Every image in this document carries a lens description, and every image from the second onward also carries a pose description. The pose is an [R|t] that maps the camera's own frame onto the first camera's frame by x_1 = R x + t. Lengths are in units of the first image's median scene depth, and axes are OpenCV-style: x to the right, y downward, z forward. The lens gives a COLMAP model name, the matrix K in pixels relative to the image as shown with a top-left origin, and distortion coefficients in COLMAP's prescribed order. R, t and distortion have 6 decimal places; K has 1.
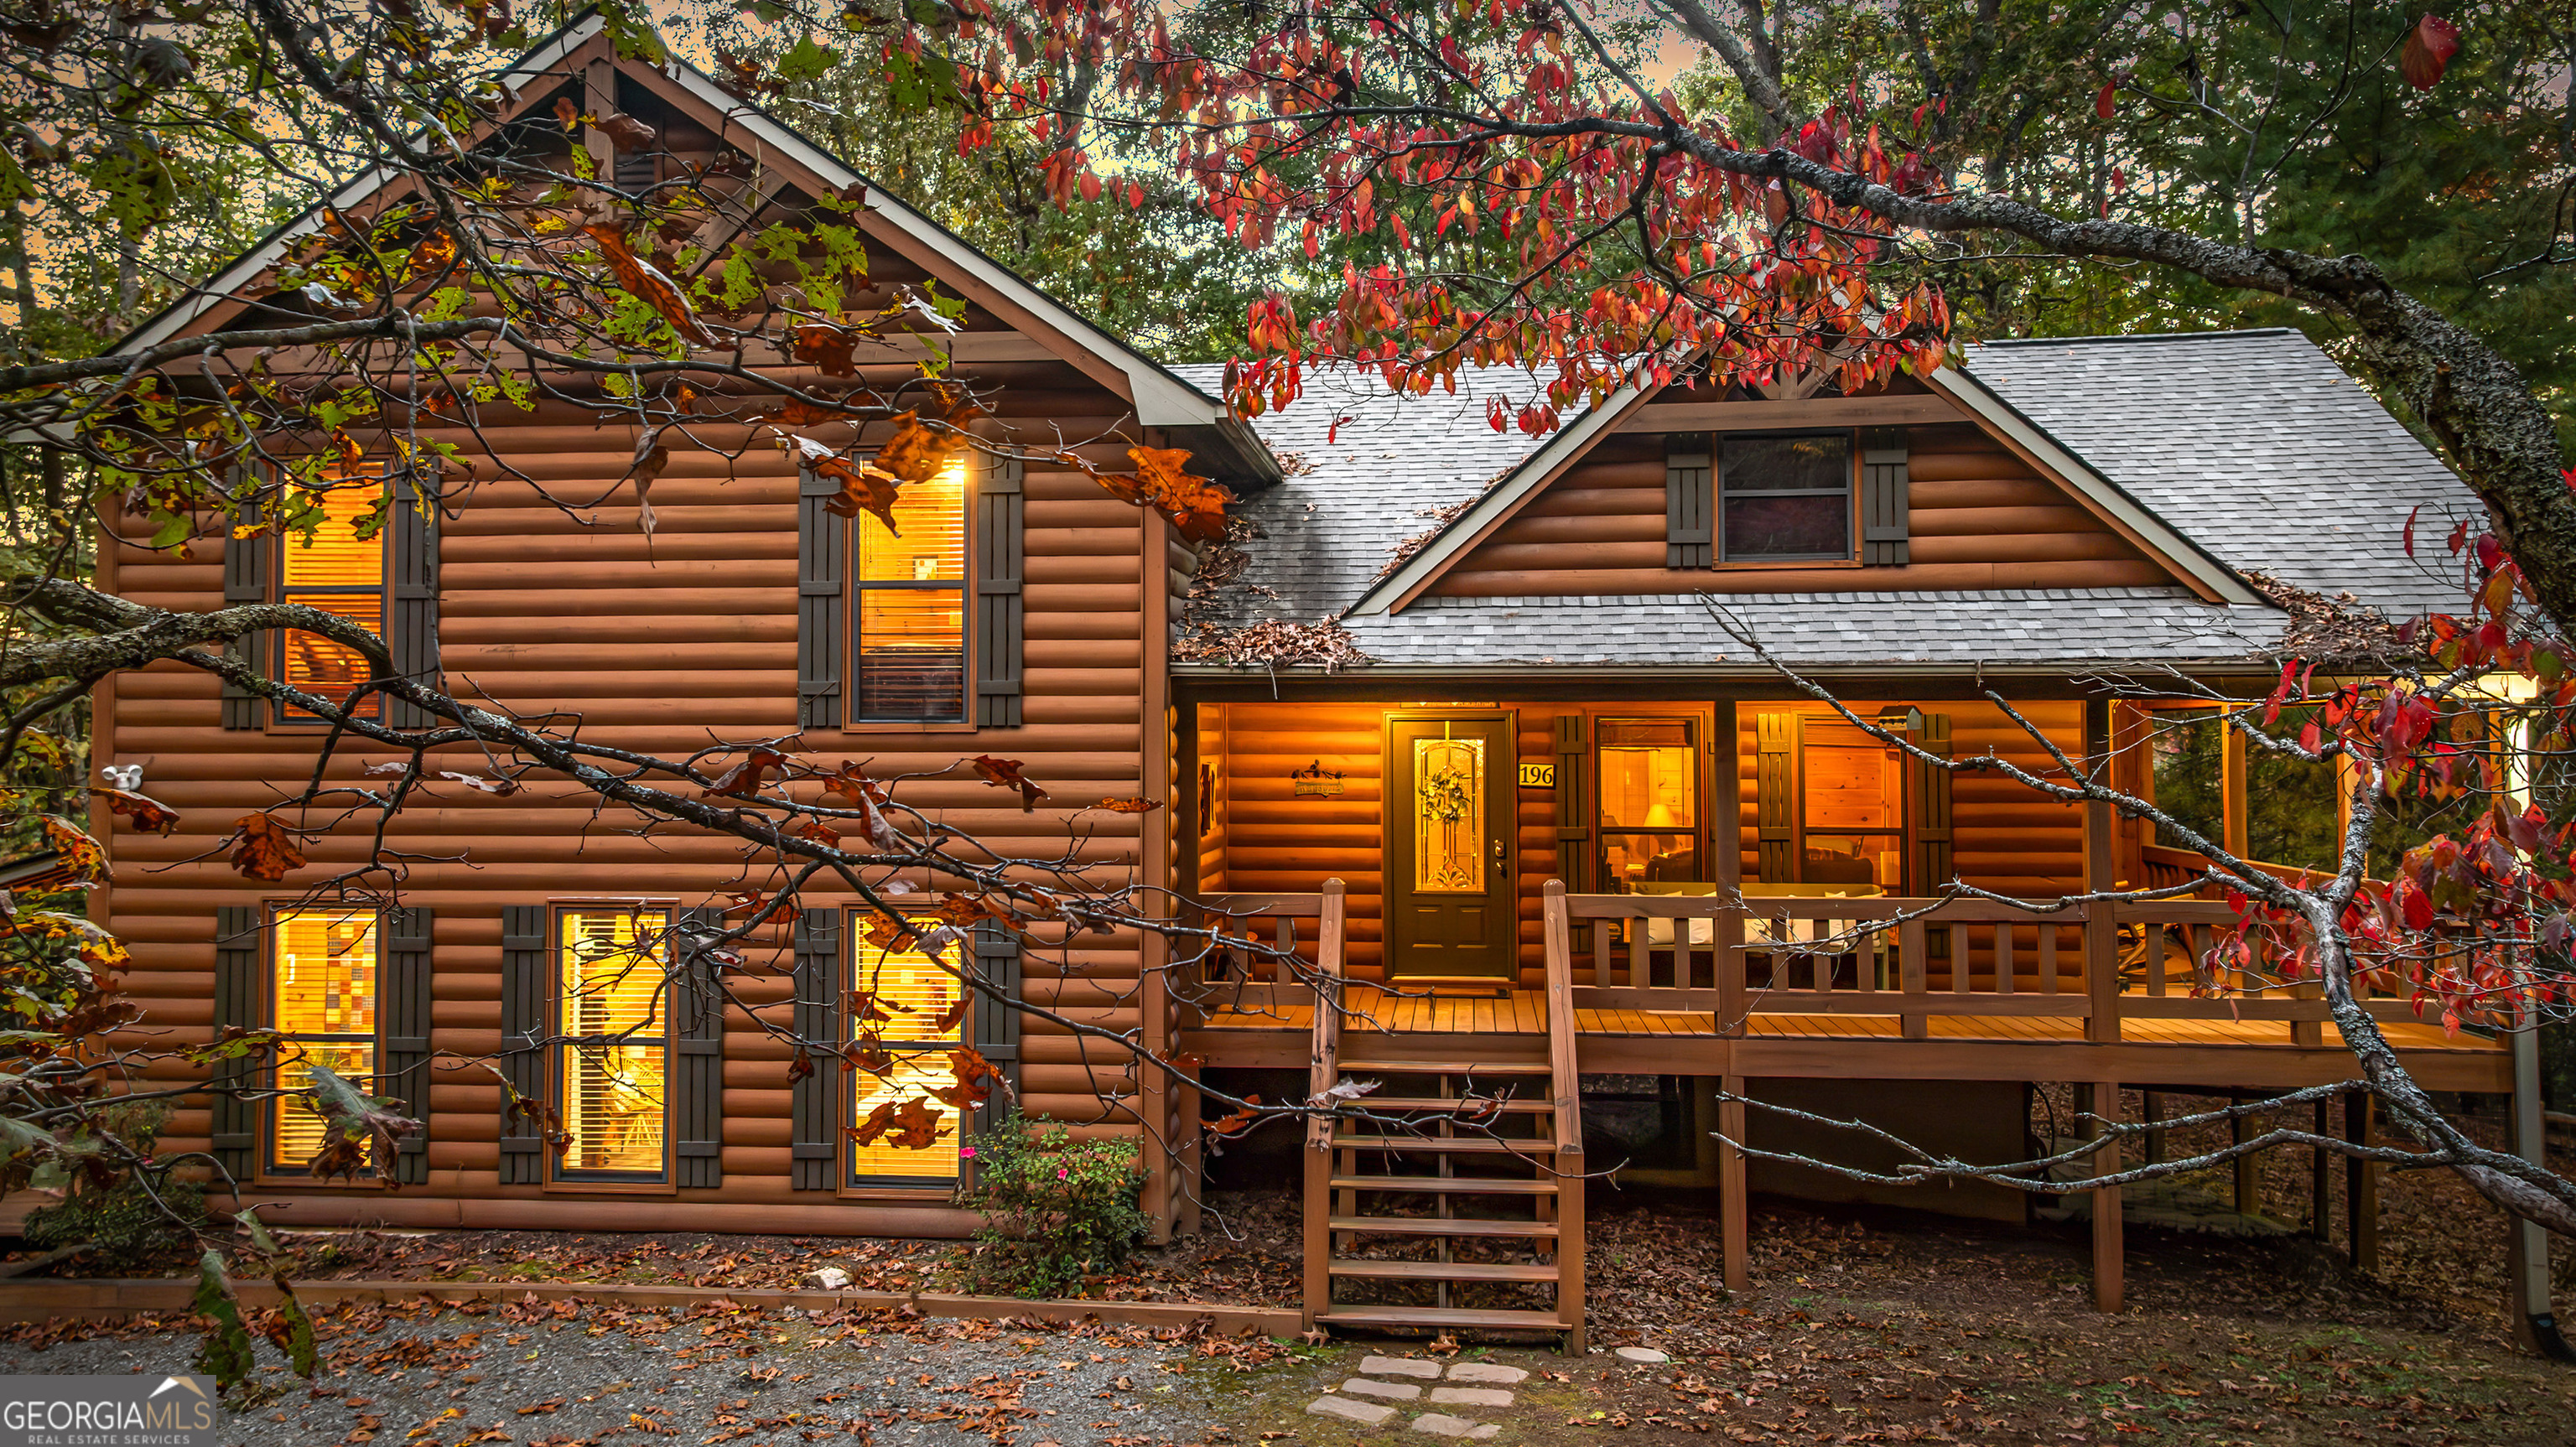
lens RADIAL K [[1799.0, 0, 1288.0], [0, 1799.0, 723.5], [0, 0, 1]] dist [-0.000522, -0.000313]
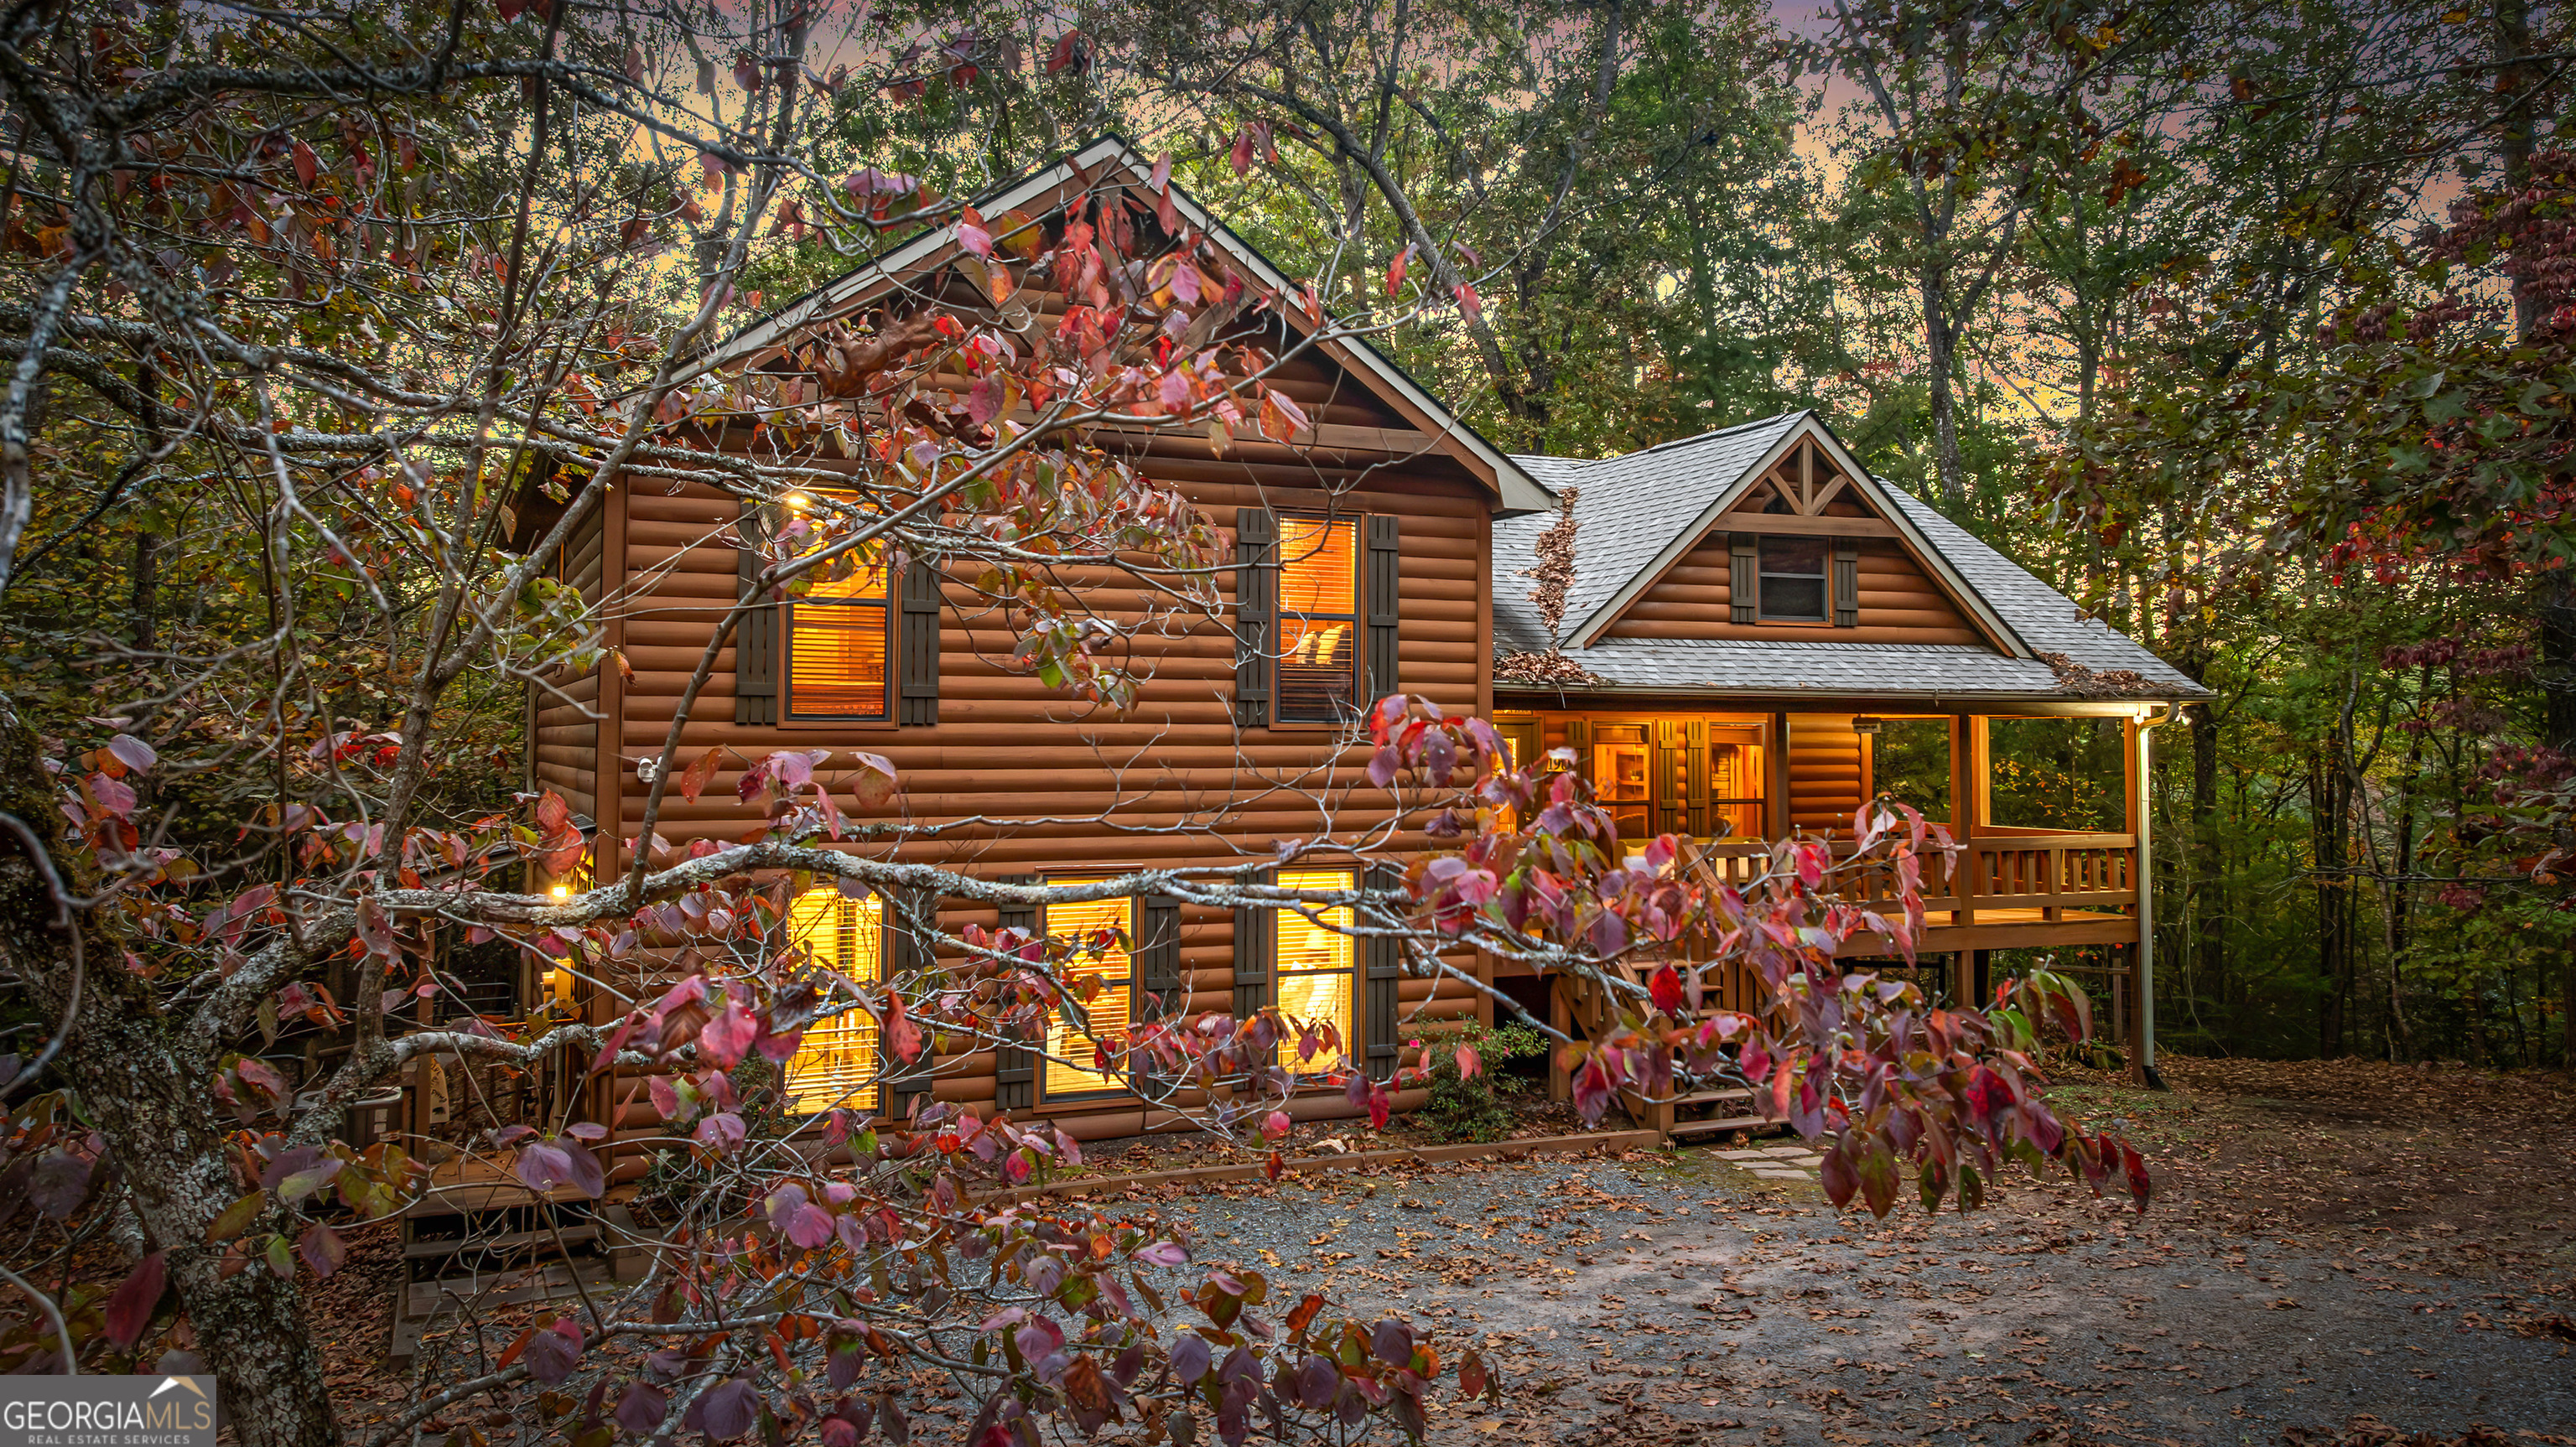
lens RADIAL K [[1799.0, 0, 1288.0], [0, 1799.0, 723.5], [0, 0, 1]] dist [-0.000522, -0.000313]
pose [[0.868116, 0.008029, 0.496297, -0.859825], [-0.005451, 0.999963, -0.006643, 0.008337], [-0.496332, 0.003061, 0.868128, -0.102520]]
